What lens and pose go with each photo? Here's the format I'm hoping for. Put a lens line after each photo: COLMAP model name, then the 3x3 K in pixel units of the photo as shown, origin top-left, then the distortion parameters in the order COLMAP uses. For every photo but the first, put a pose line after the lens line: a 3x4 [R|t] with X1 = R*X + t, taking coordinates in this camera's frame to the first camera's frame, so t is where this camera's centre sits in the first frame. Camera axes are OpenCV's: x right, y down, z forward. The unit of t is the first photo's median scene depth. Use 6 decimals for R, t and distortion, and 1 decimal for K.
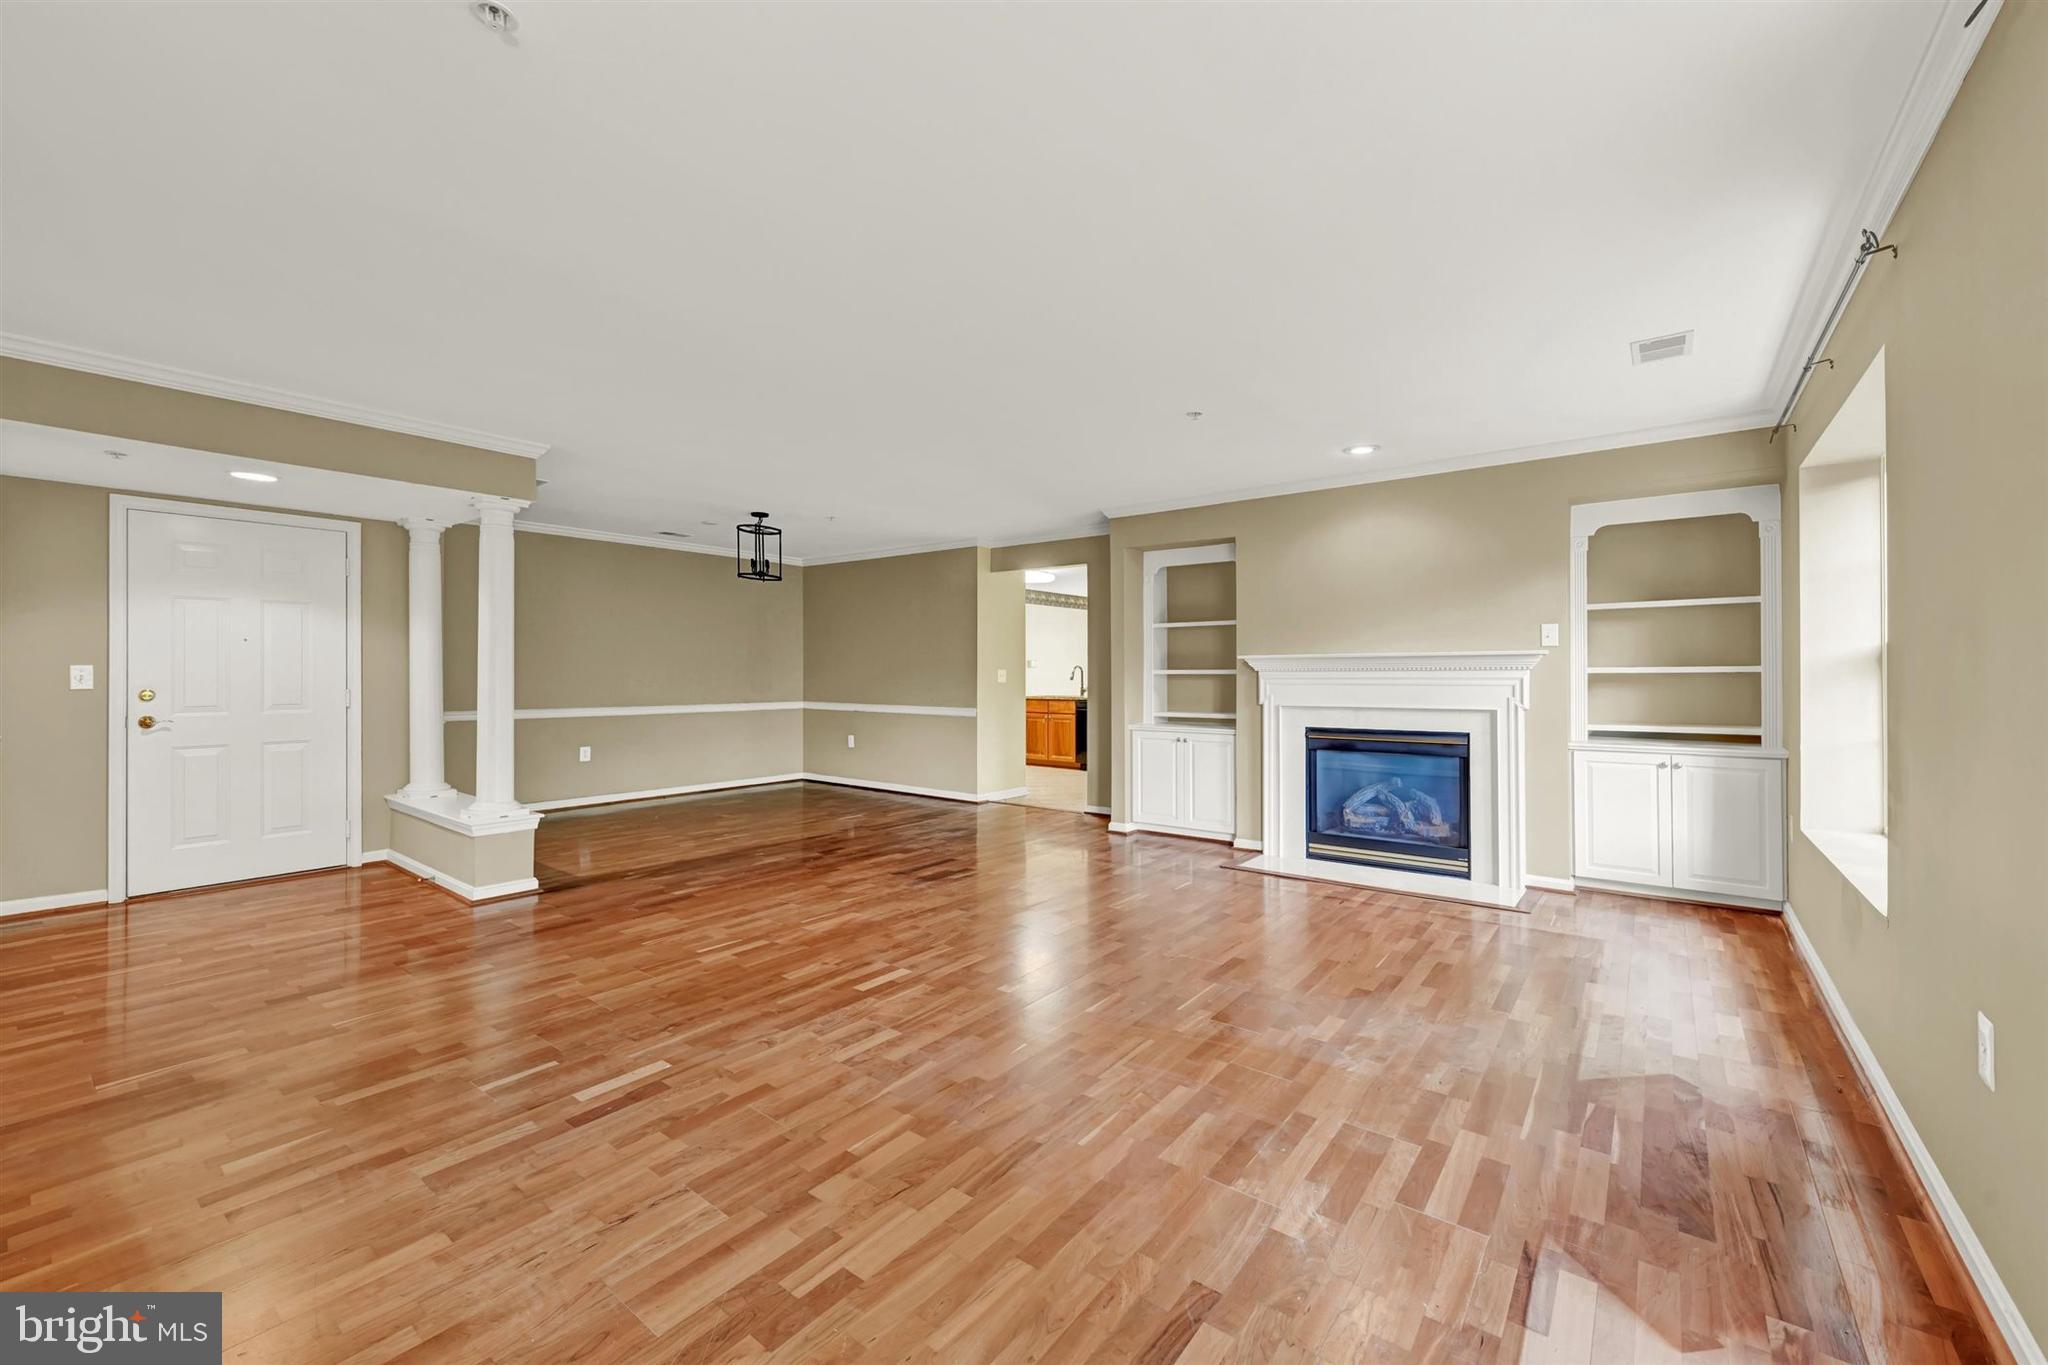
lens RADIAL K [[820.4, 0, 1012.1], [0, 820.4, 670.6], [0, 0, 1]] dist [0.000229, 0.000018]
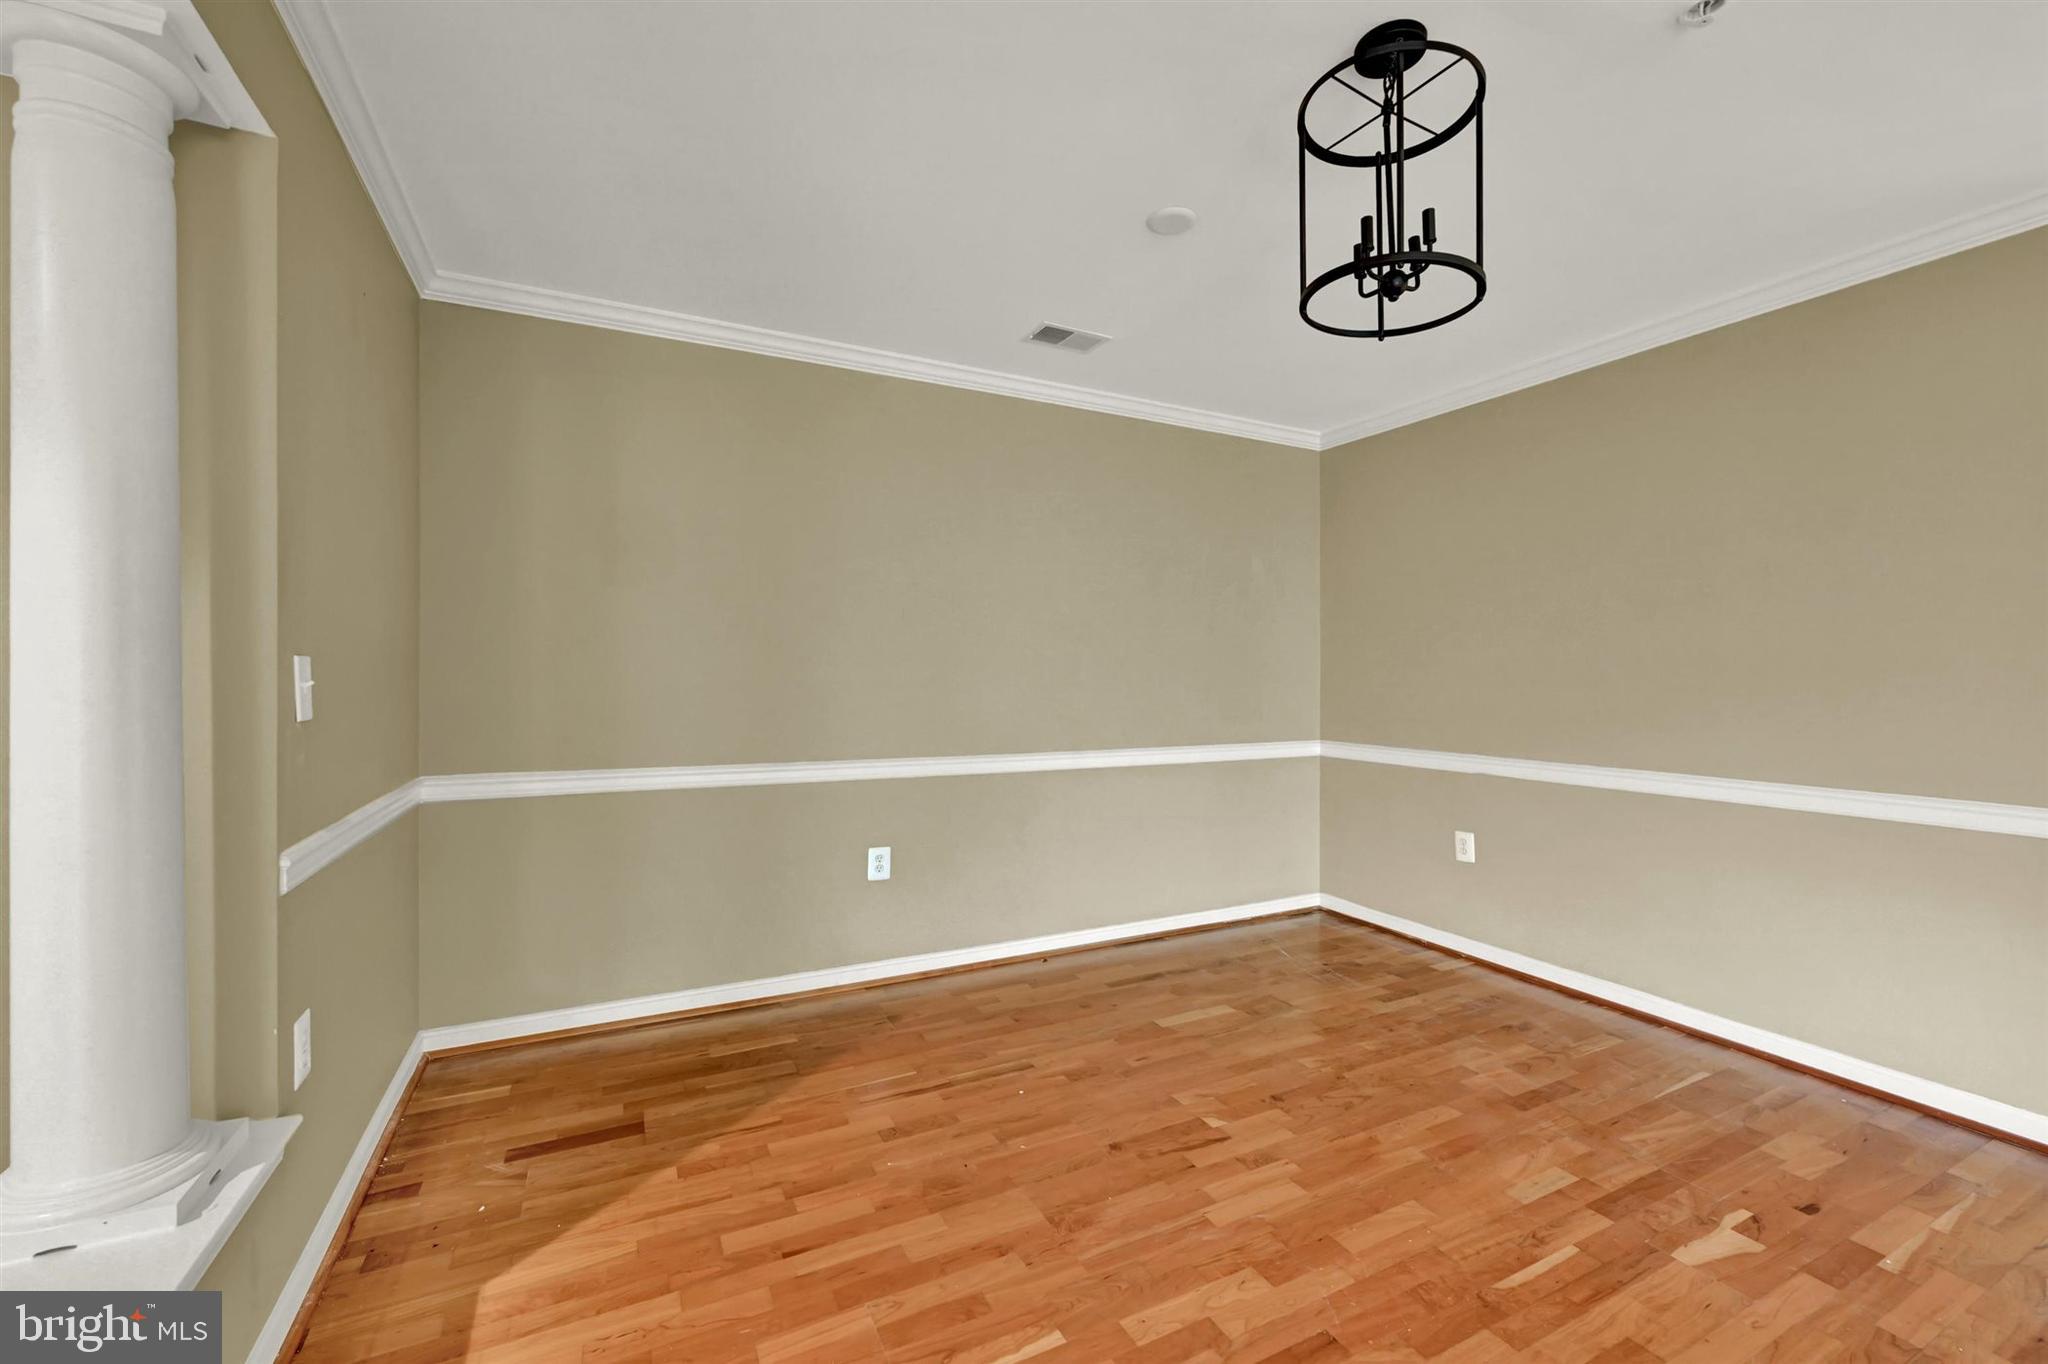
lens RADIAL K [[820.4, 0, 1012.7], [0, 820.4, 677.9], [0, 0, 1]] dist [0.000229, 0.000018]
pose [[0.902329, 0.001264, -0.431046, -0.459016], [0.000166, 0.999995, 0.003278, 0.000834], [0.431048, -0.003029, 0.902324, 1.095693]]
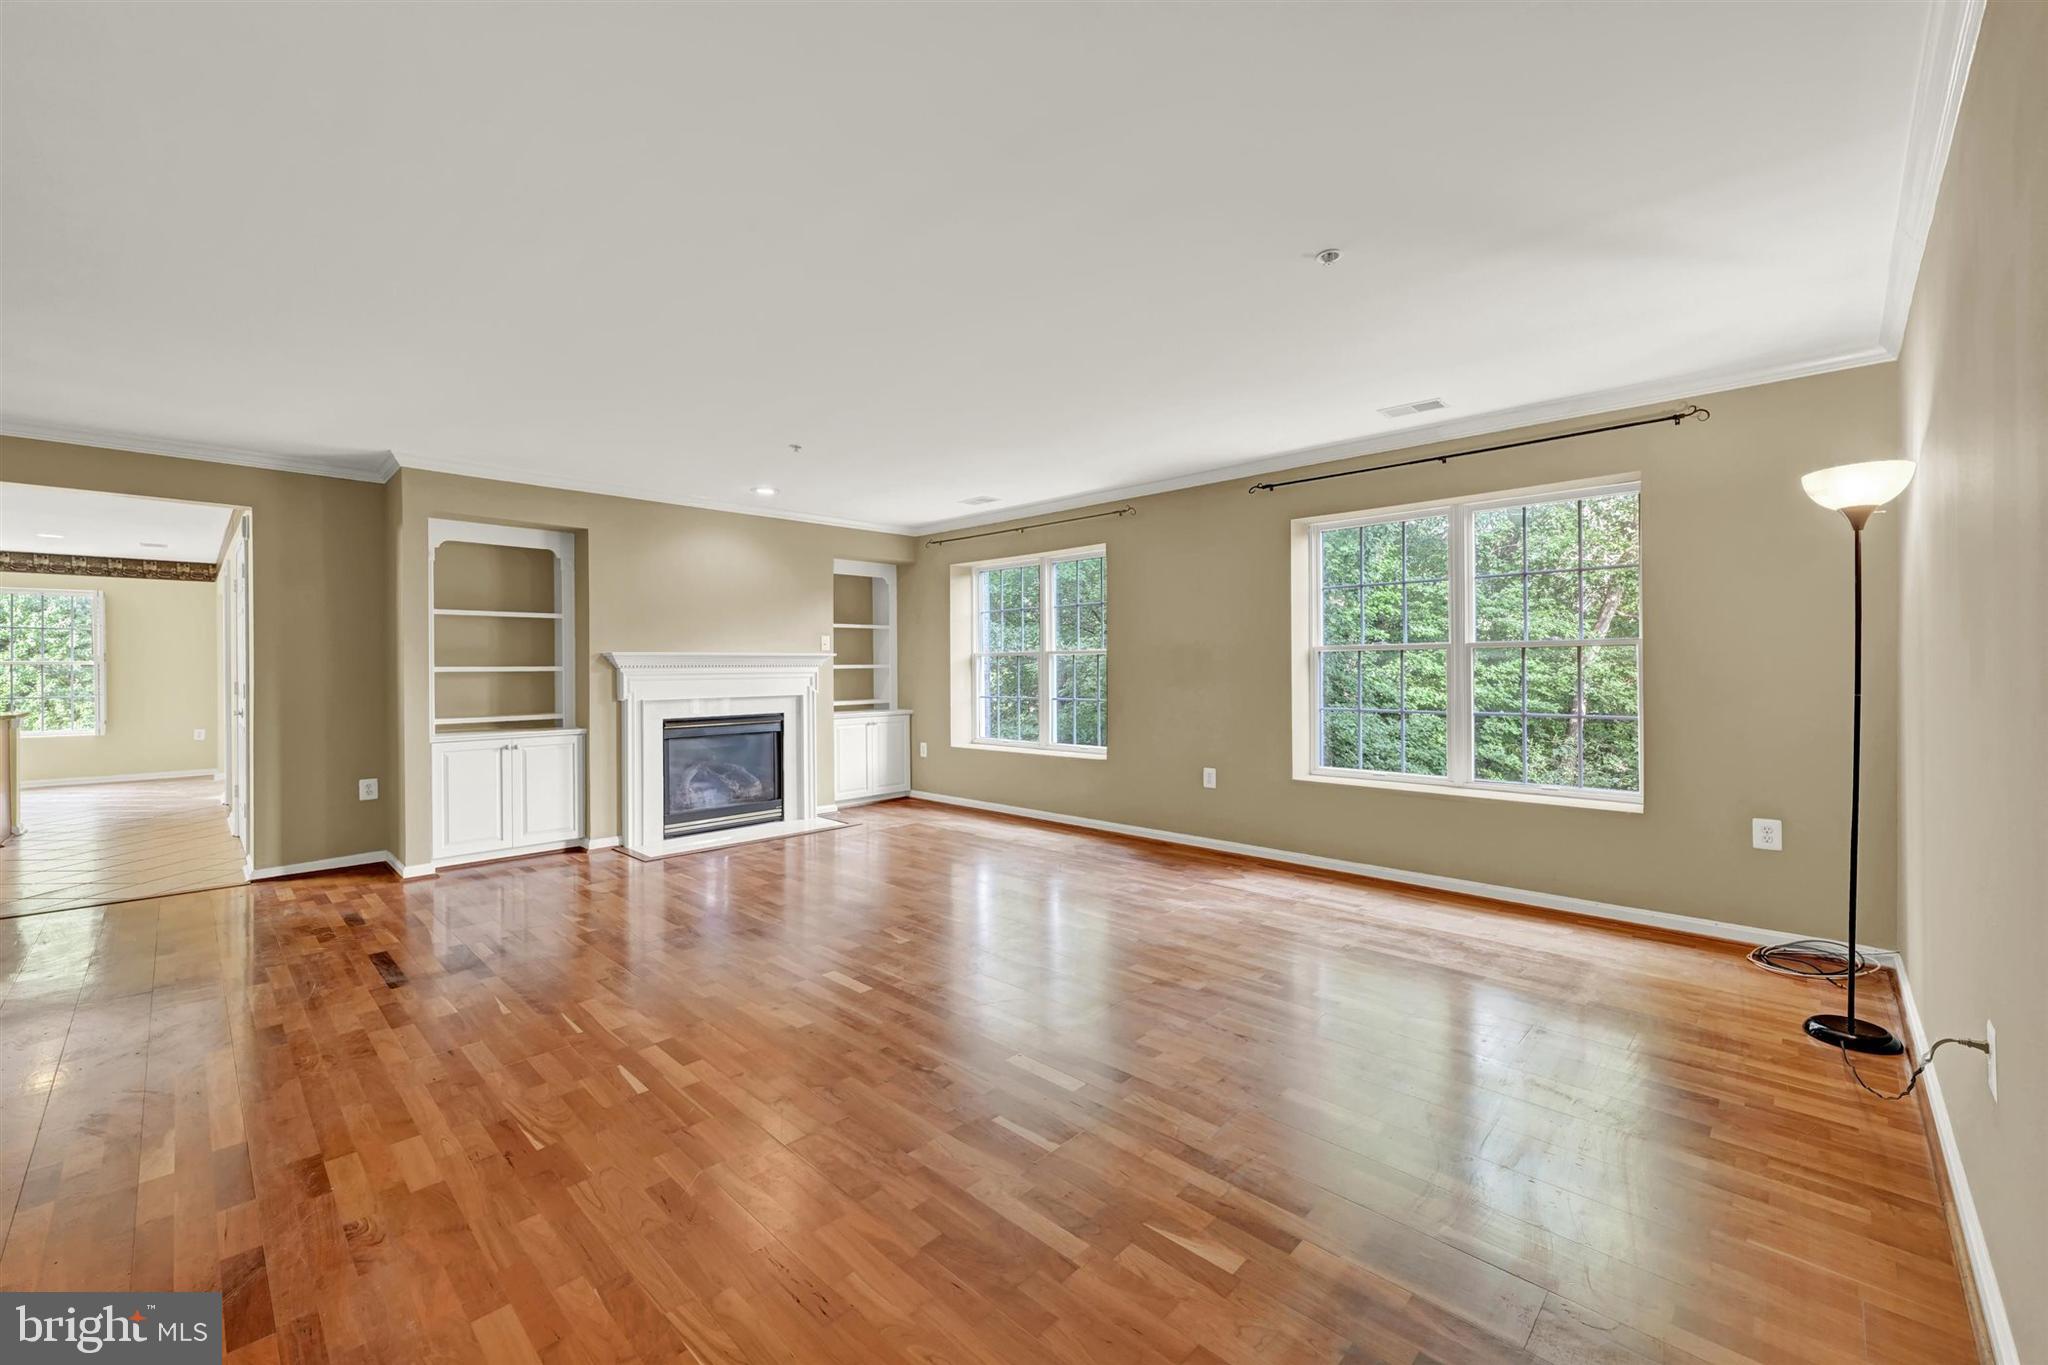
lens RADIAL K [[820.4, 0, 1013.8], [0, 820.4, 666.3], [0, 0, 1]] dist [0.000229, 0.000018]
pose [[0.110354, 0.000117, 0.993892, -0.839525], [0.002481, 0.999997, -0.000393, 0.000465], [-0.993889, 0.002509, 0.110353, 0.525032]]
